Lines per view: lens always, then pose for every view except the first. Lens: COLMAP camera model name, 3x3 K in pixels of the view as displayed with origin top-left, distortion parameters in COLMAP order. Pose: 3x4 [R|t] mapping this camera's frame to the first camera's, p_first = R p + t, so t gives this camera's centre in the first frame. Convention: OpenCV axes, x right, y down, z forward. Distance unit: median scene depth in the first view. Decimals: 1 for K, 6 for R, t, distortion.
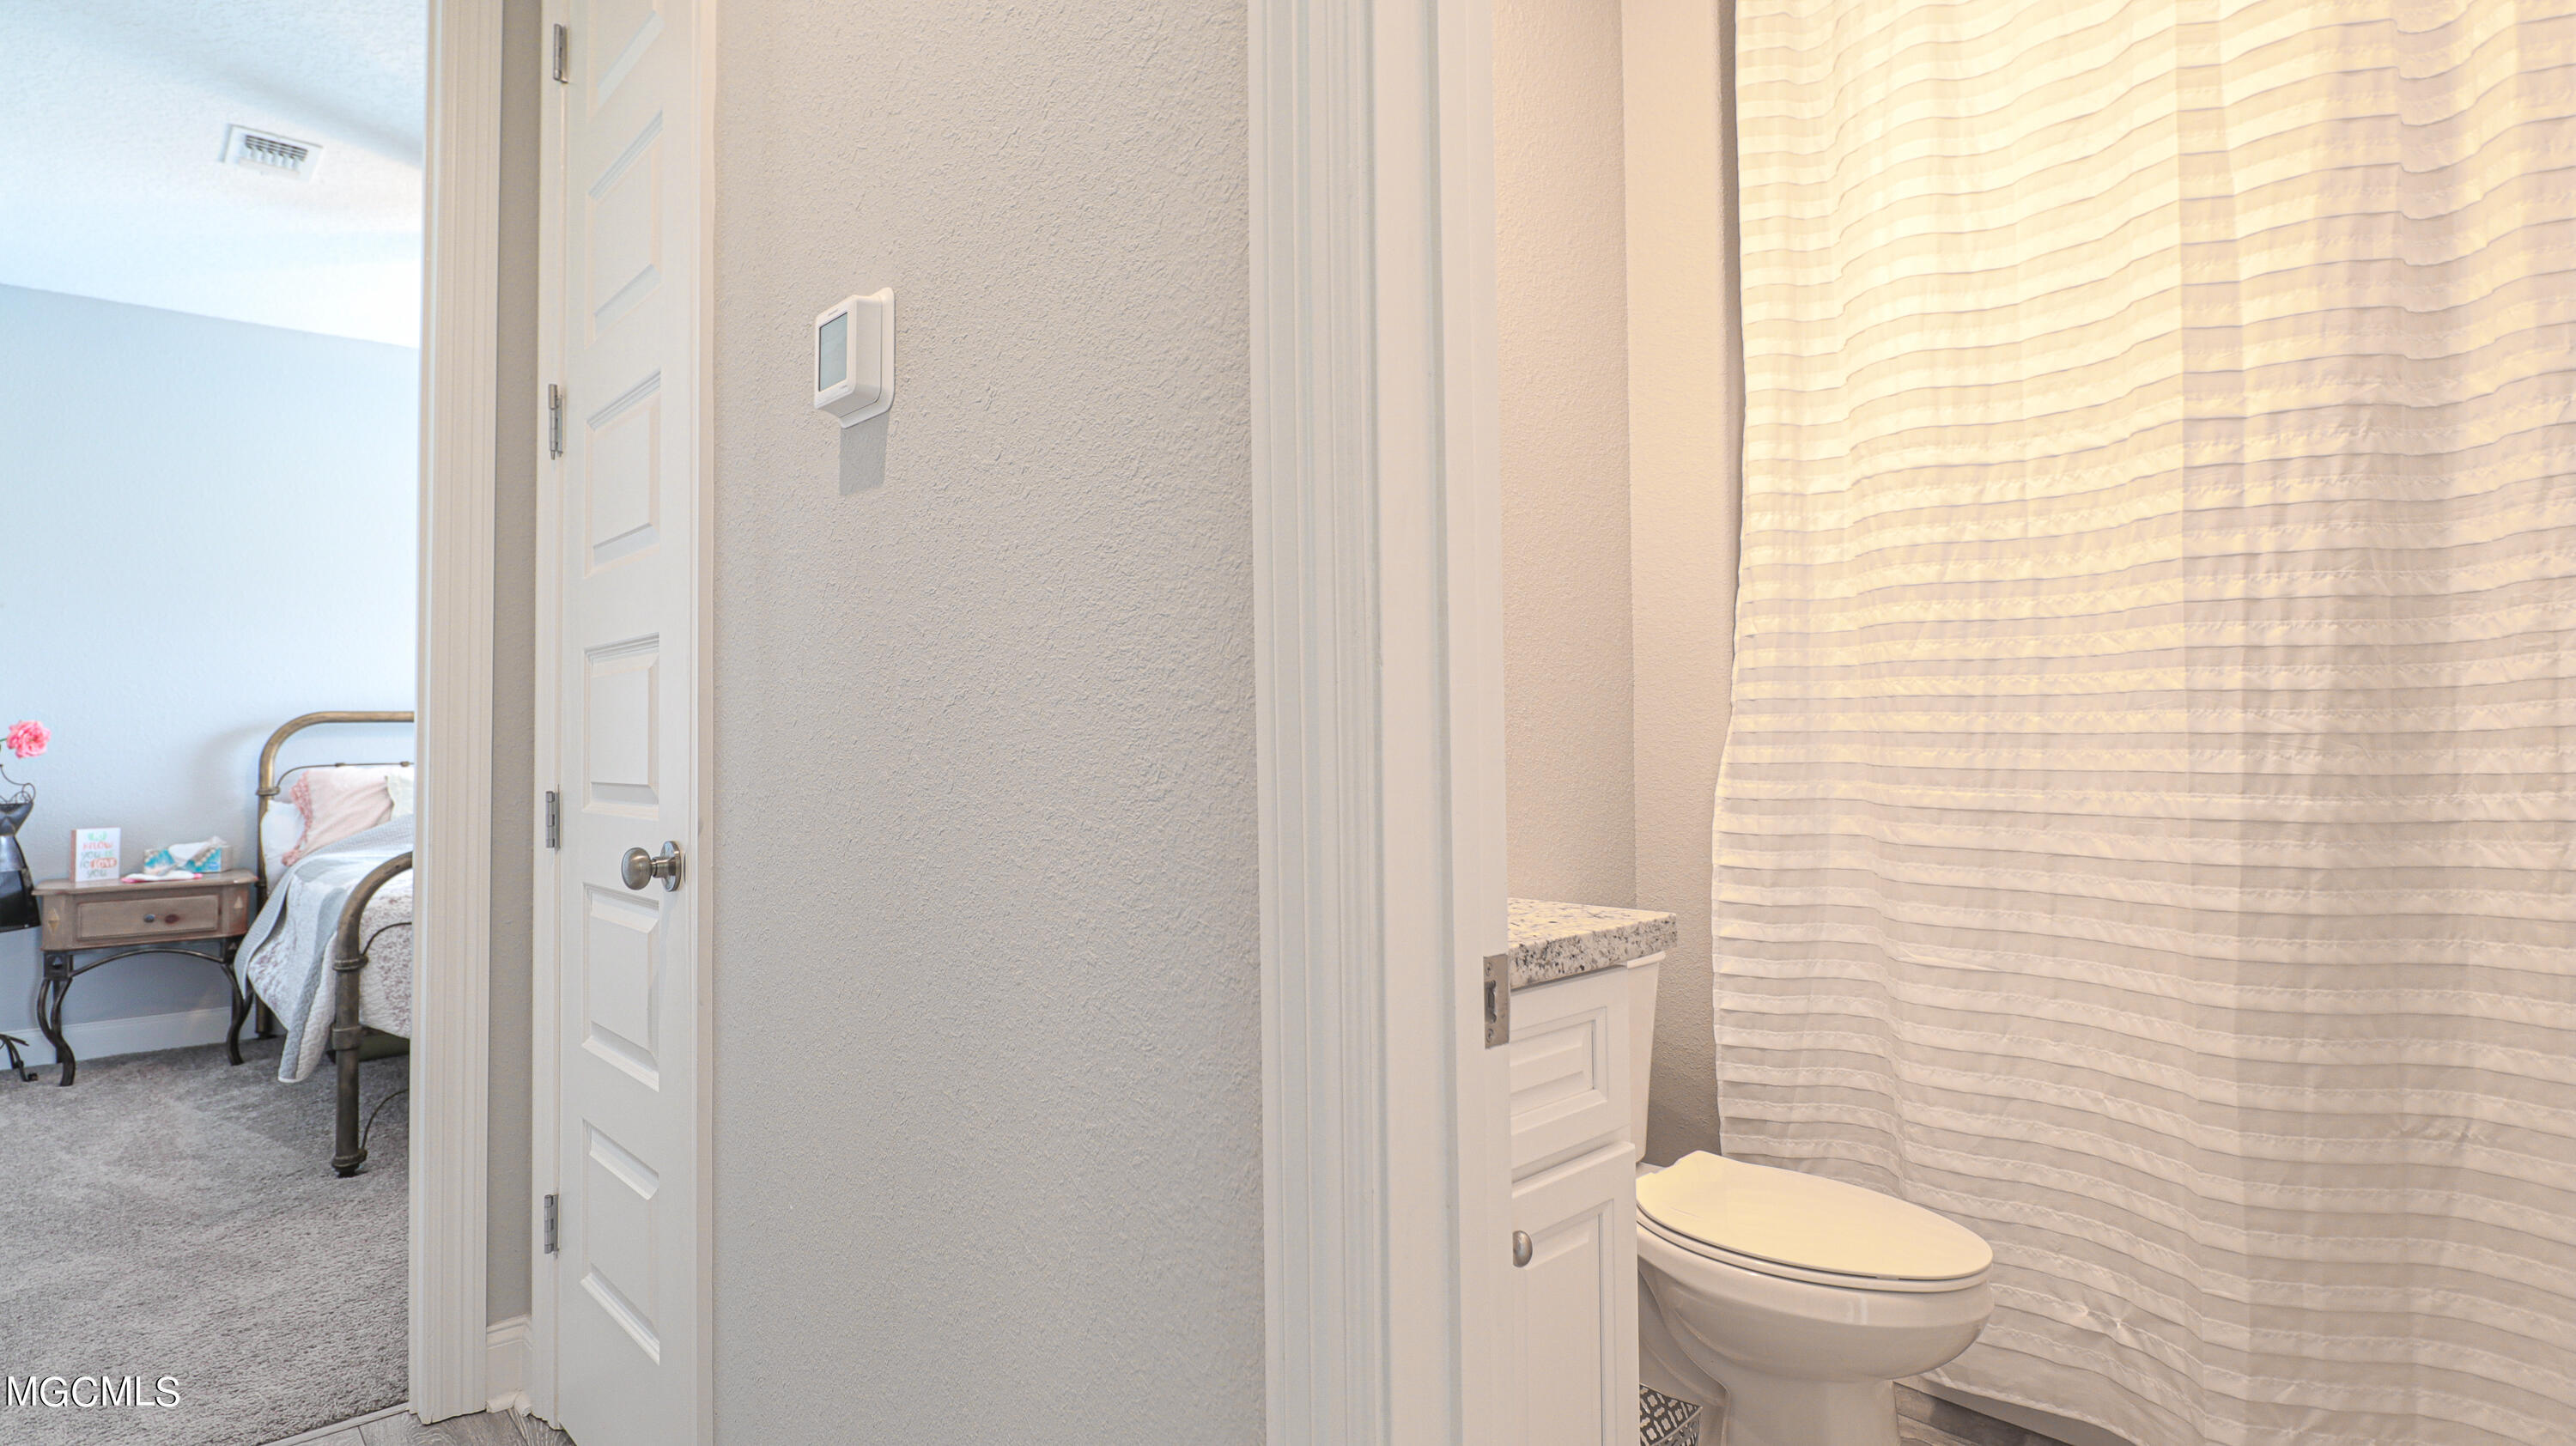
lens RADIAL K [[1301.1, 0, 1272.7], [0, 1301.1, 700.8], [0, 0, 1]] dist [0.000781, -0.011027]
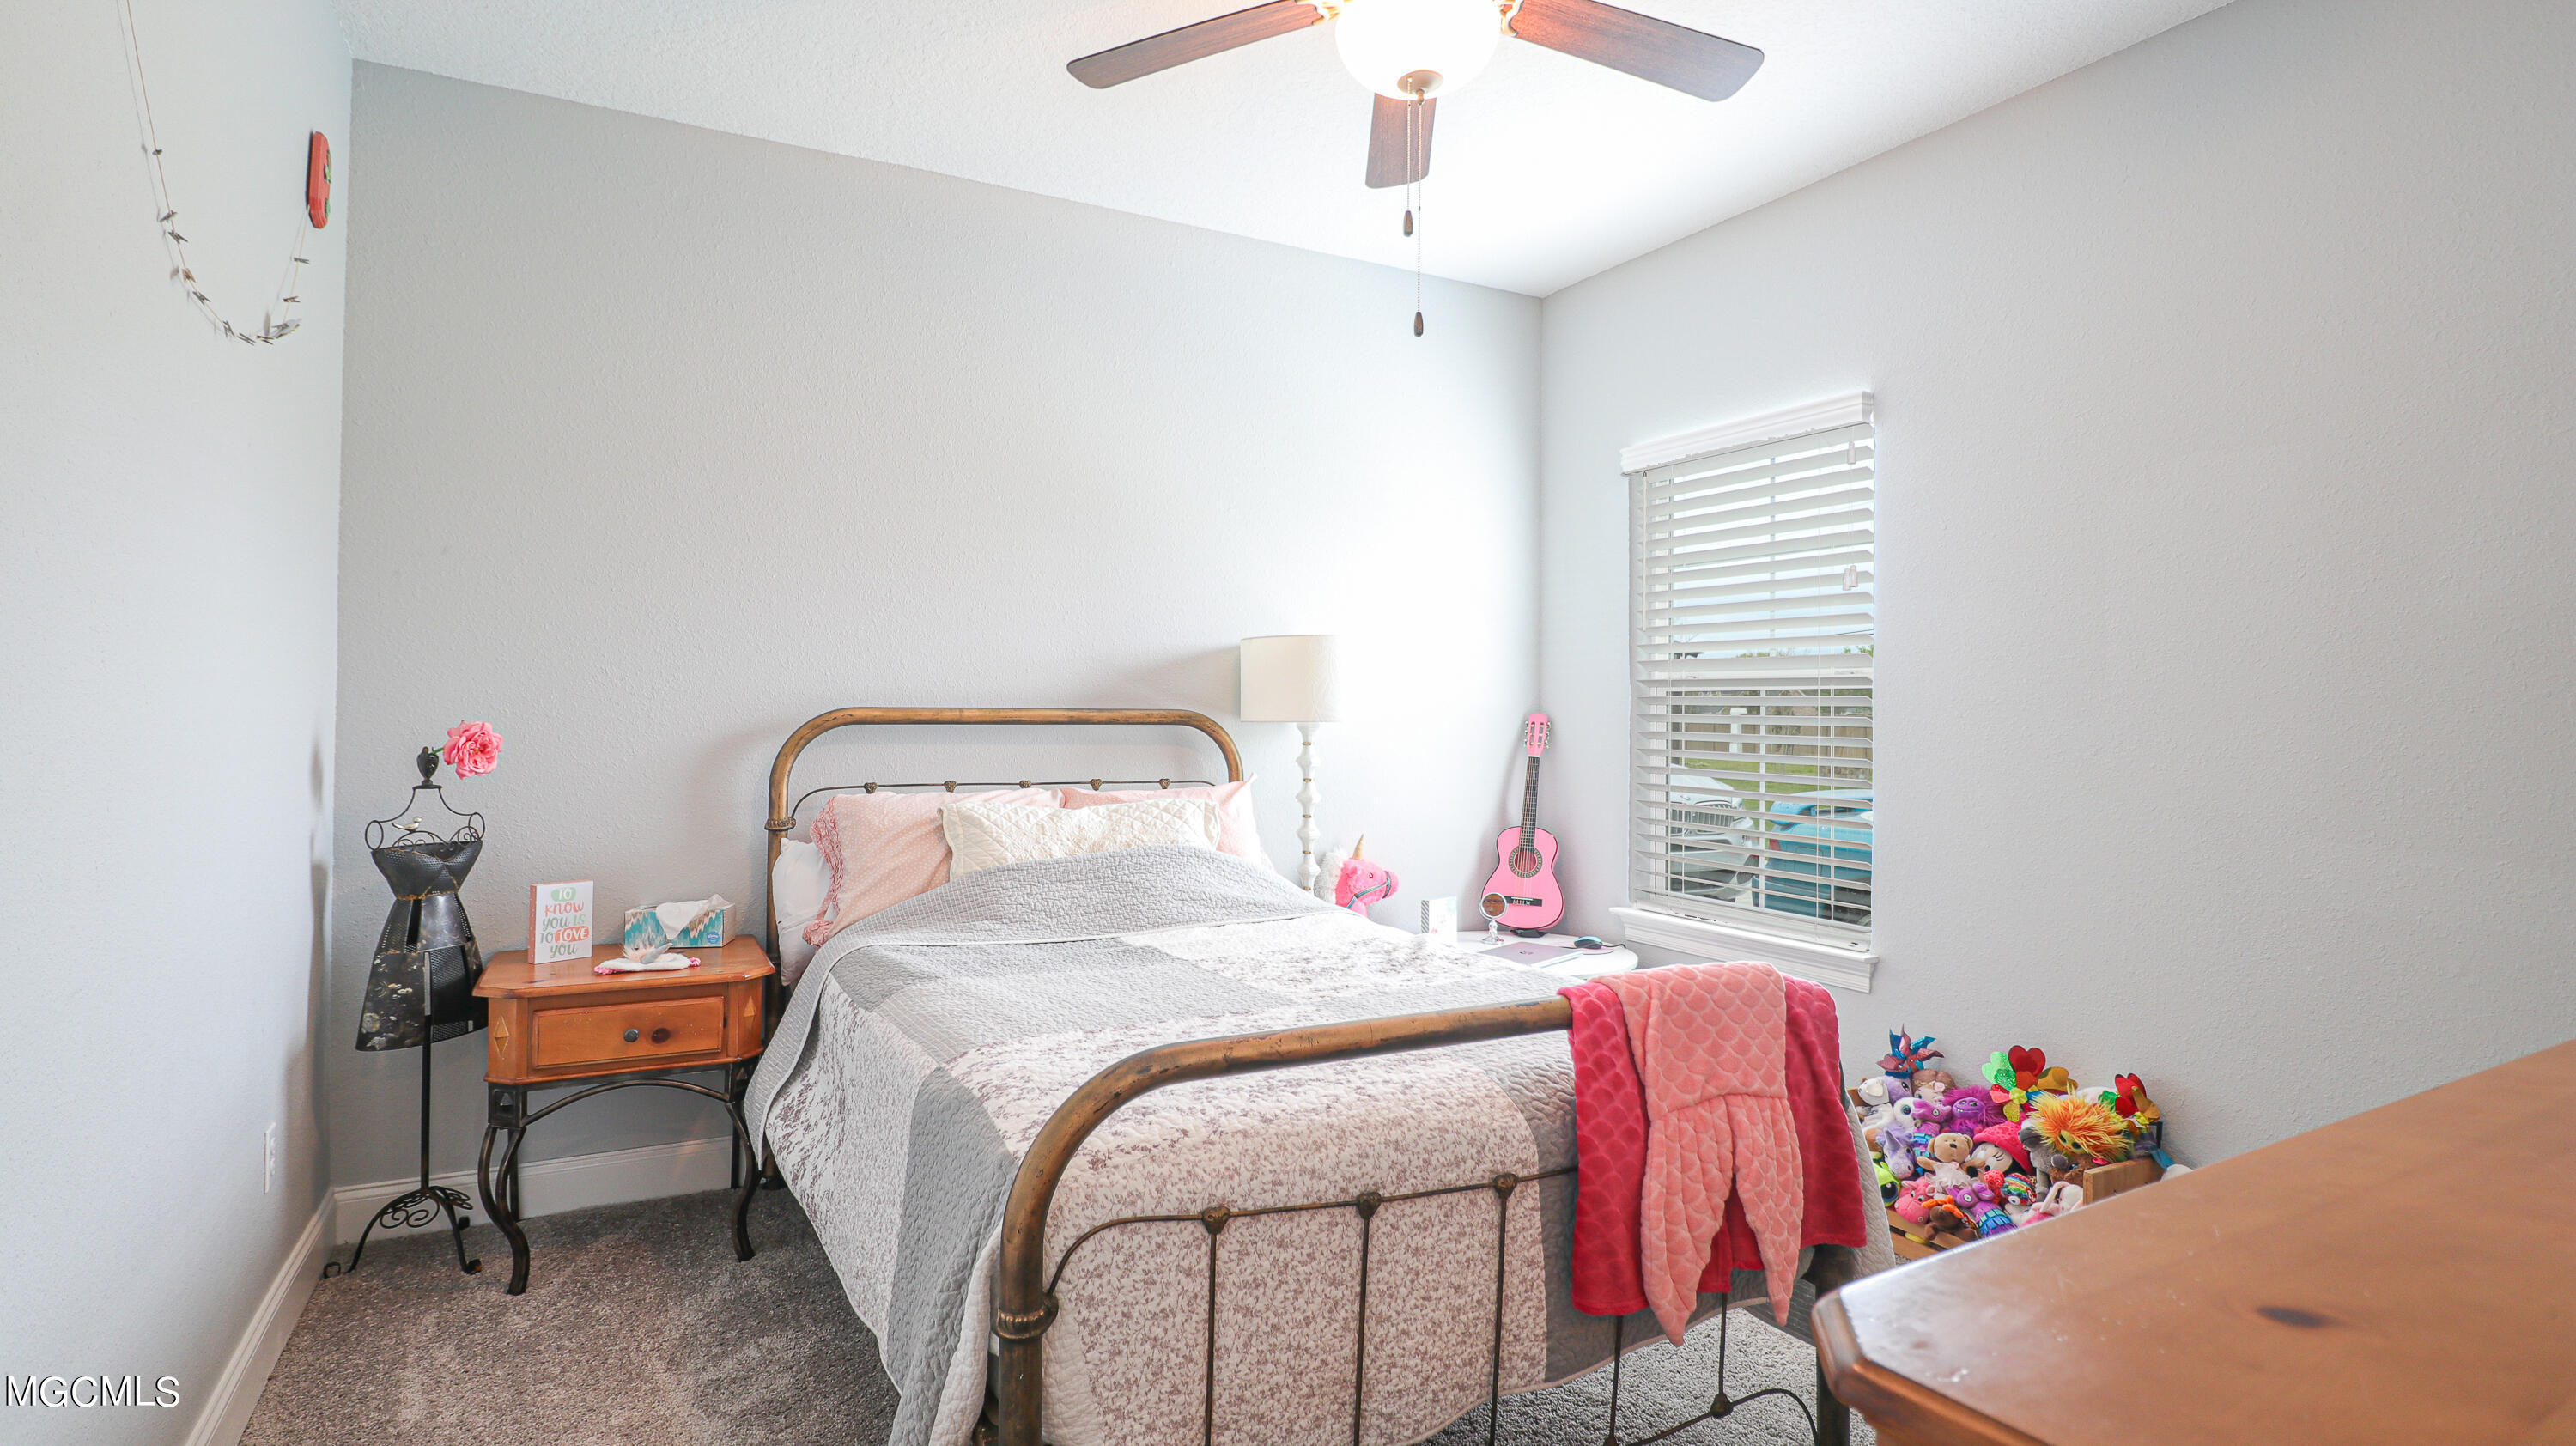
lens RADIAL K [[1301.1, 0, 1272.7], [0, 1301.1, 700.8], [0, 0, 1]] dist [0.000781, -0.011027]
pose [[0.967929, 0.015974, -0.250715, -0.393519], [-0.011381, 0.999740, 0.019758, -0.012657], [0.250965, -0.016271, 0.967859, 0.449322]]
